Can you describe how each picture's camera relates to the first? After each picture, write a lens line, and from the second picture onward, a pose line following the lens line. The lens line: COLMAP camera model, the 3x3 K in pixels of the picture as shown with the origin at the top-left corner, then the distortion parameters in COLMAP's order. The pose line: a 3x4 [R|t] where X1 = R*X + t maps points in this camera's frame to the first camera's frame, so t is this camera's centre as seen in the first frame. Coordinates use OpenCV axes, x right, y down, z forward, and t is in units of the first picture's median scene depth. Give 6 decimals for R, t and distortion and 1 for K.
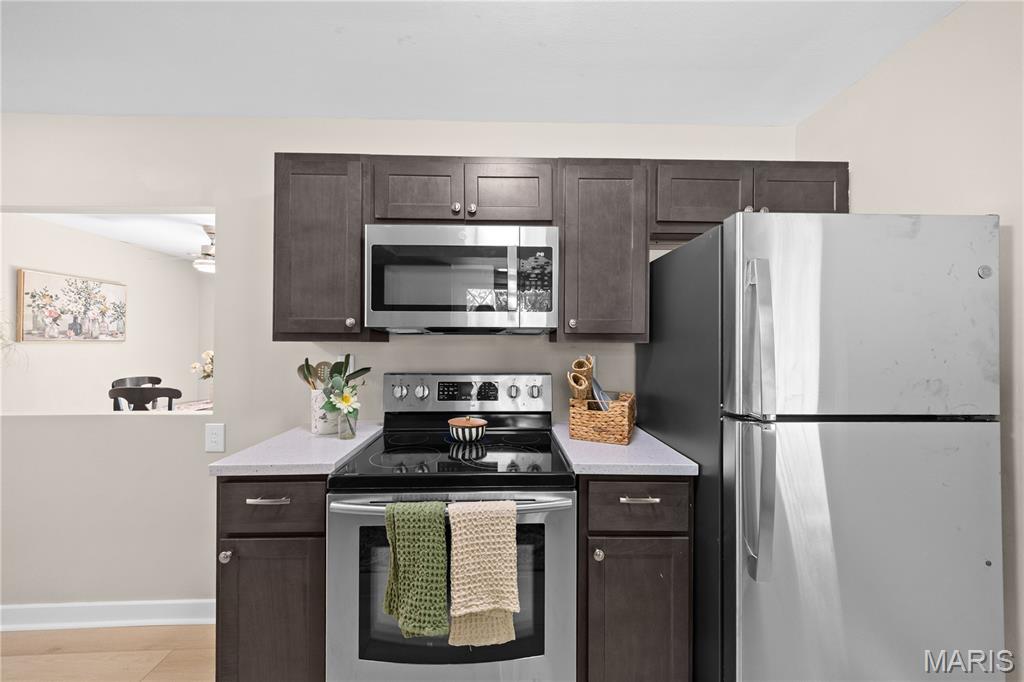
lens RADIAL K [[389.8, 0, 517.2], [0, 389.8, 342.9], [0, 0, 1]] dist [-0.002727, 0.000025]
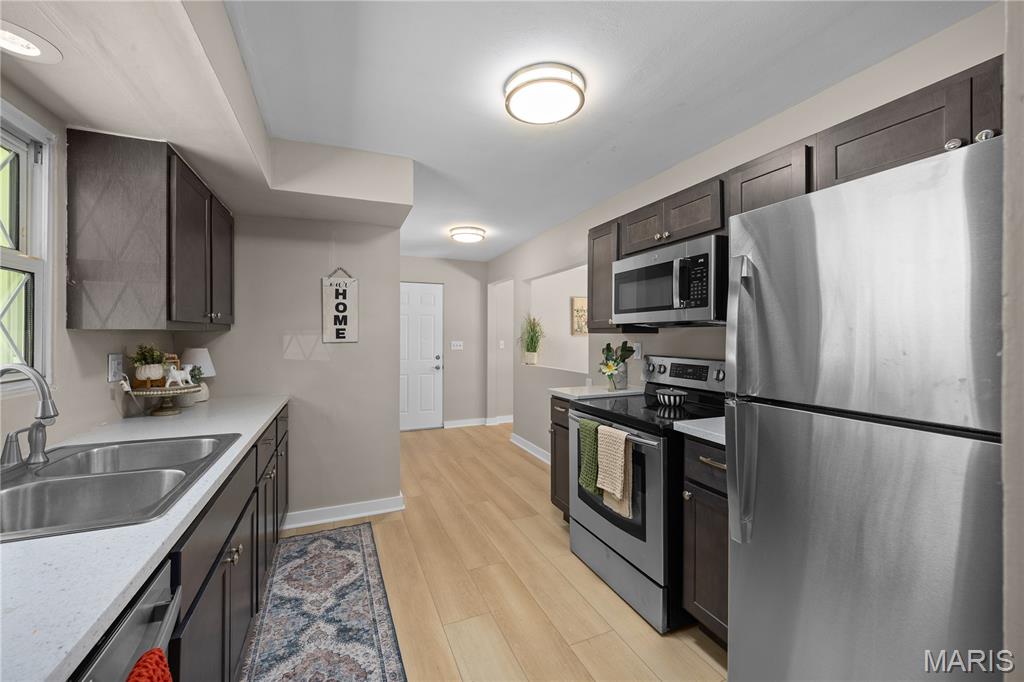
lens RADIAL K [[404.2, 0, 514.7], [0, 404.2, 335.5], [0, 0, 1]] dist [0.000921, -0.000737]
pose [[0.367158, -0.006597, -0.930135, 0.979862], [0.007169, 0.999965, -0.004263, 0.010335], [0.930131, -0.005103, 0.367193, -0.021224]]
